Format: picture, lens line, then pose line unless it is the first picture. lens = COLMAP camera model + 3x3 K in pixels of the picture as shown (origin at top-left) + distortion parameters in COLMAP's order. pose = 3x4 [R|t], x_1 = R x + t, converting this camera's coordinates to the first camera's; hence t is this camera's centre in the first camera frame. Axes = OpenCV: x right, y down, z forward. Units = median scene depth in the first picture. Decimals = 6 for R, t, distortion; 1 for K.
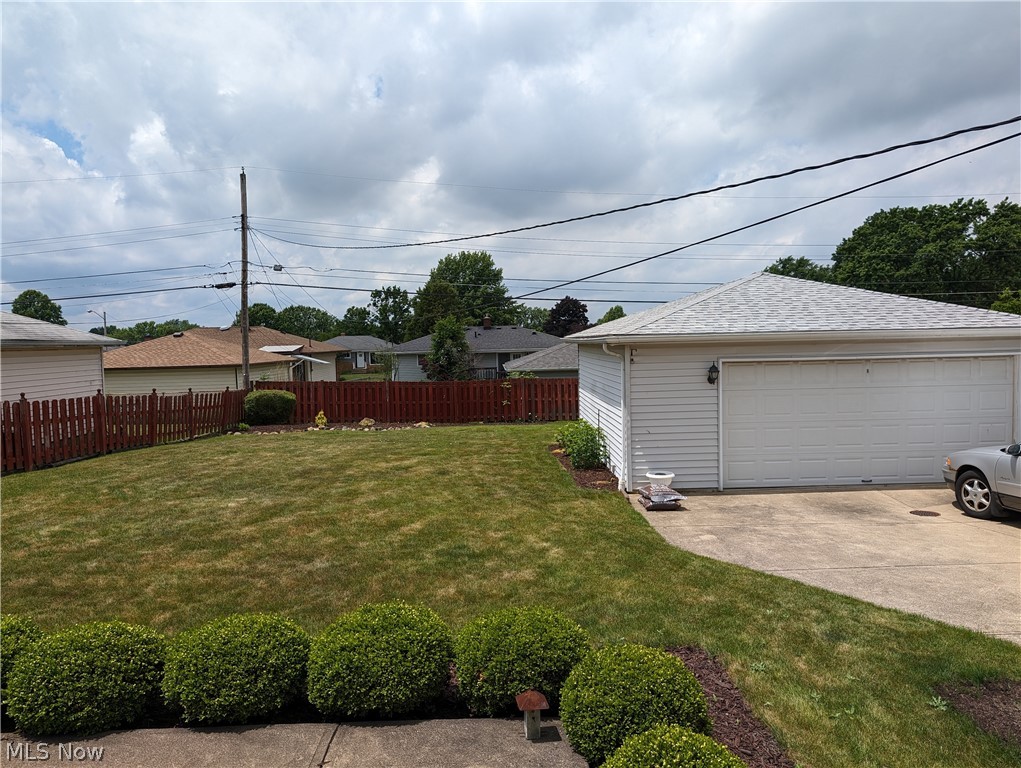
lens RADIAL K [[731.2, 0, 514.0], [0, 731.2, 385.4], [0, 0, 1]] dist [0.029184, -0.034698]
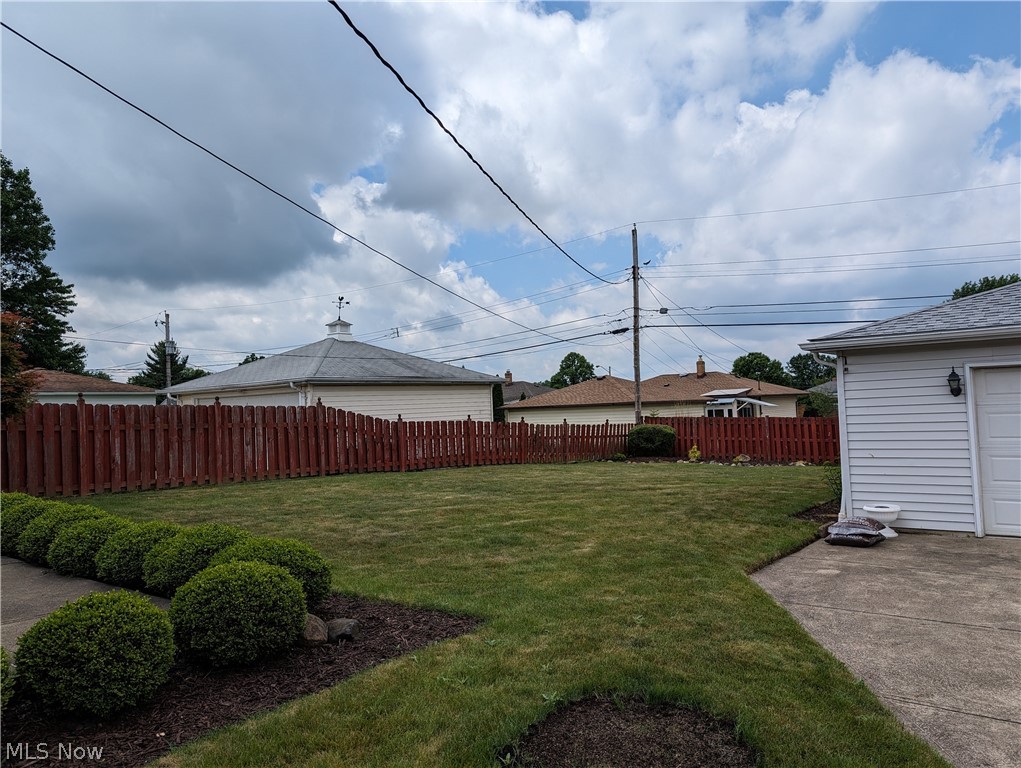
lens RADIAL K [[731.2, 0, 516.0], [0, 731.2, 380.9], [0, 0, 1]] dist [0.029184, -0.034698]
pose [[0.772425, -0.030590, -0.634369, 0.189015], [-0.018102, 0.997373, -0.070136, 0.020869], [0.634848, 0.065658, 0.769842, 0.047094]]
